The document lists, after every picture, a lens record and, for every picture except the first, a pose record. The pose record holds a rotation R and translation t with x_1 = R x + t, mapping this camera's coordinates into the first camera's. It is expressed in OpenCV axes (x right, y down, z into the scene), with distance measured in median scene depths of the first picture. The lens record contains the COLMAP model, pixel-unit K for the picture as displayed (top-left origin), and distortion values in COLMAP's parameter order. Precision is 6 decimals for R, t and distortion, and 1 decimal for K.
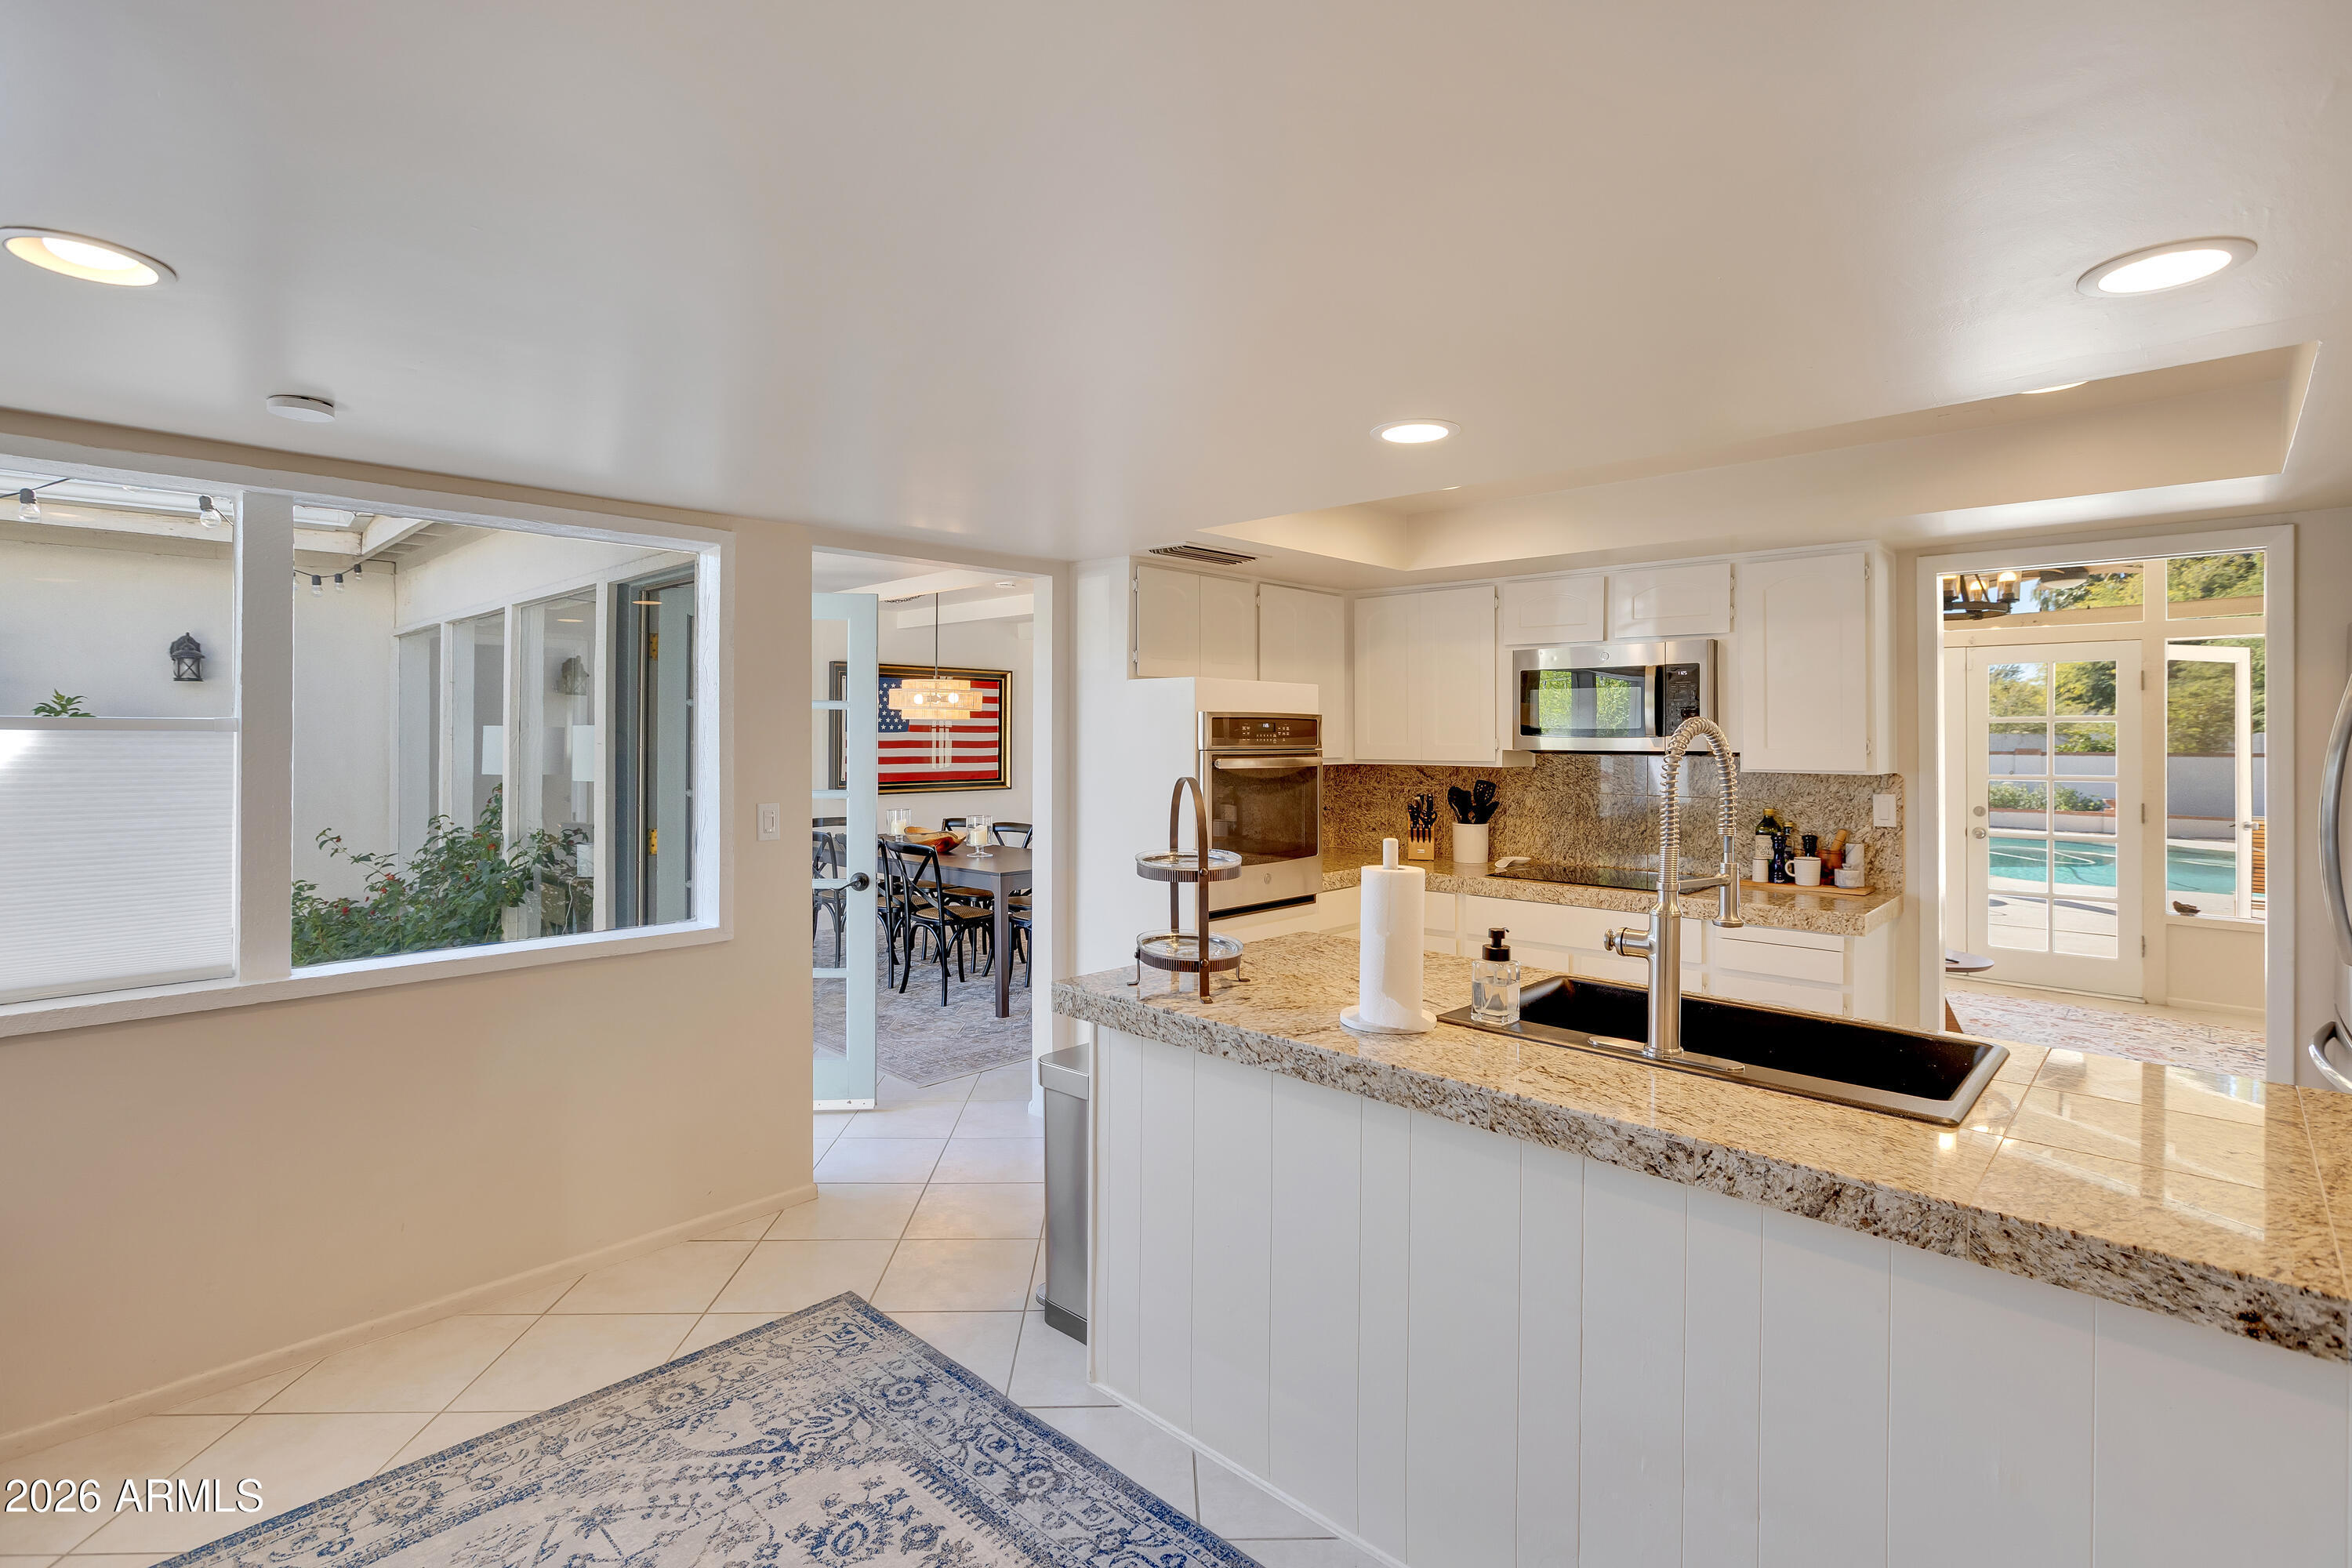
lens RADIAL K [[1099.3, 0, 1170.1], [0, 1099.3, 743.1], [0, 0, 1]] dist [-0.028604, 0.014177]
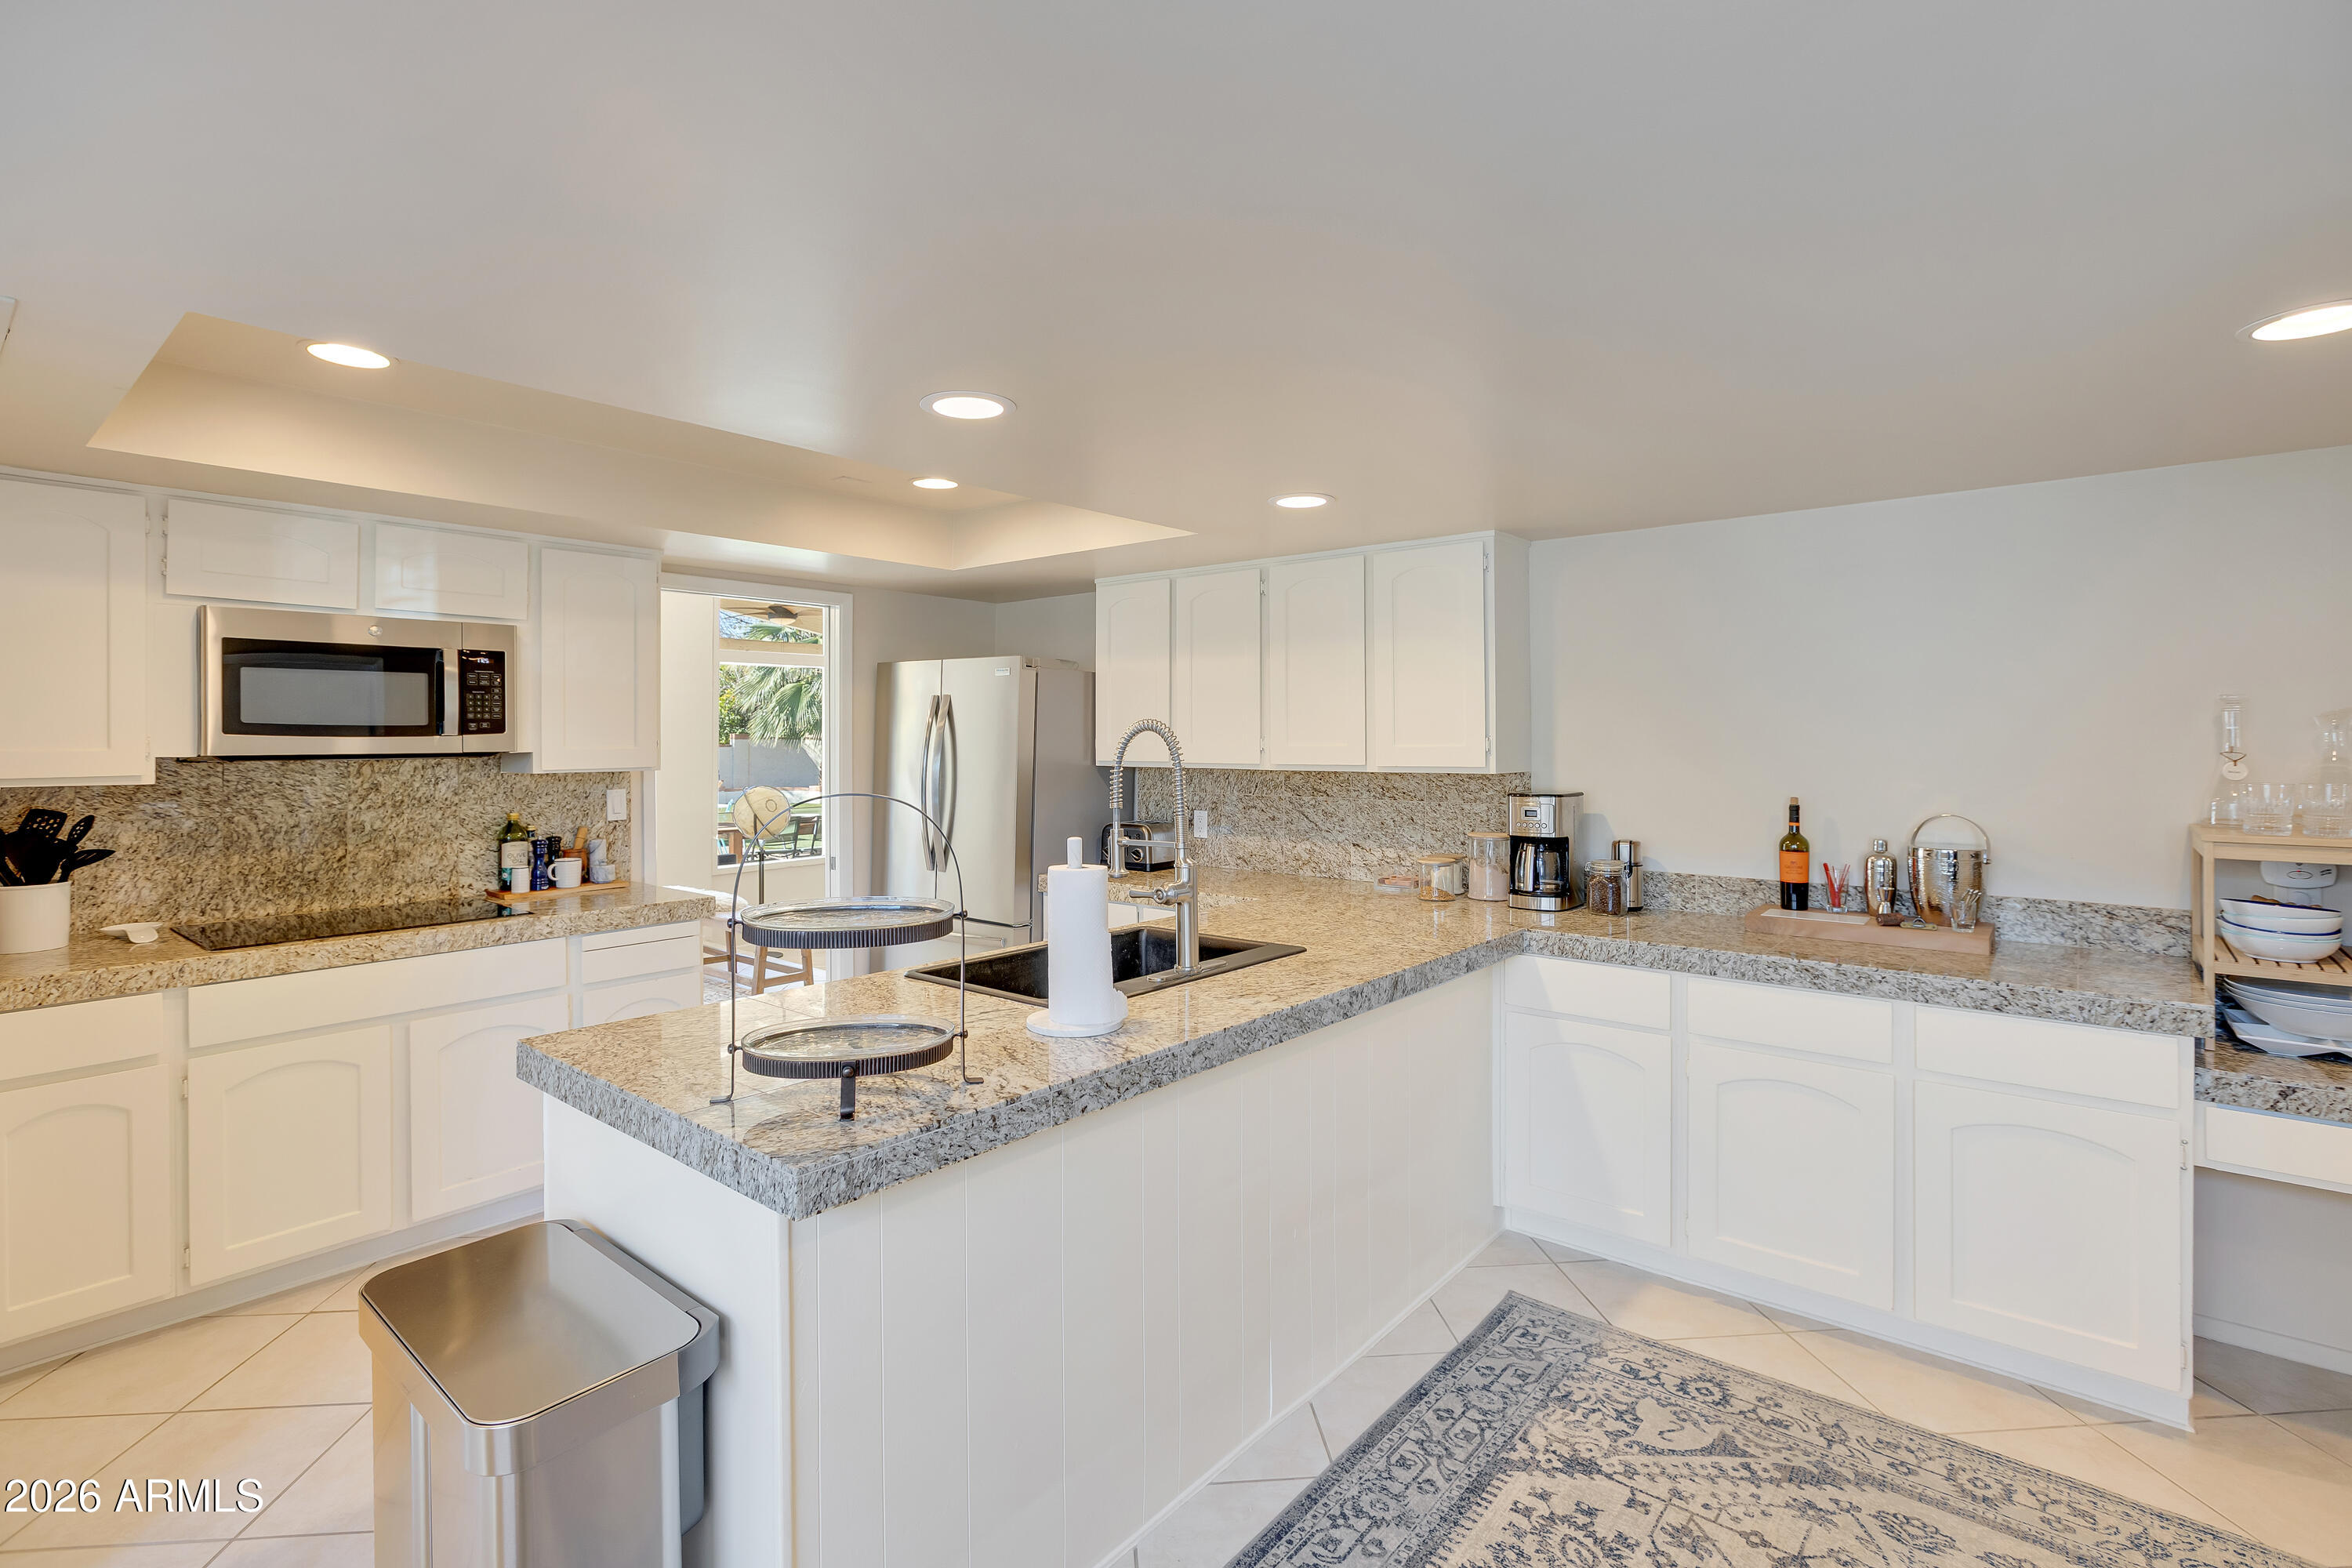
lens RADIAL K [[1099.3, 0, 1170.1], [0, 1099.3, 743.1], [0, 0, 1]] dist [-0.028604, 0.014177]
pose [[-0.067622, -0.008870, 0.997672, -0.421166], [0.007624, 0.999927, 0.009407, -0.003441], [-0.997682, 0.008242, -0.067549, 0.525414]]
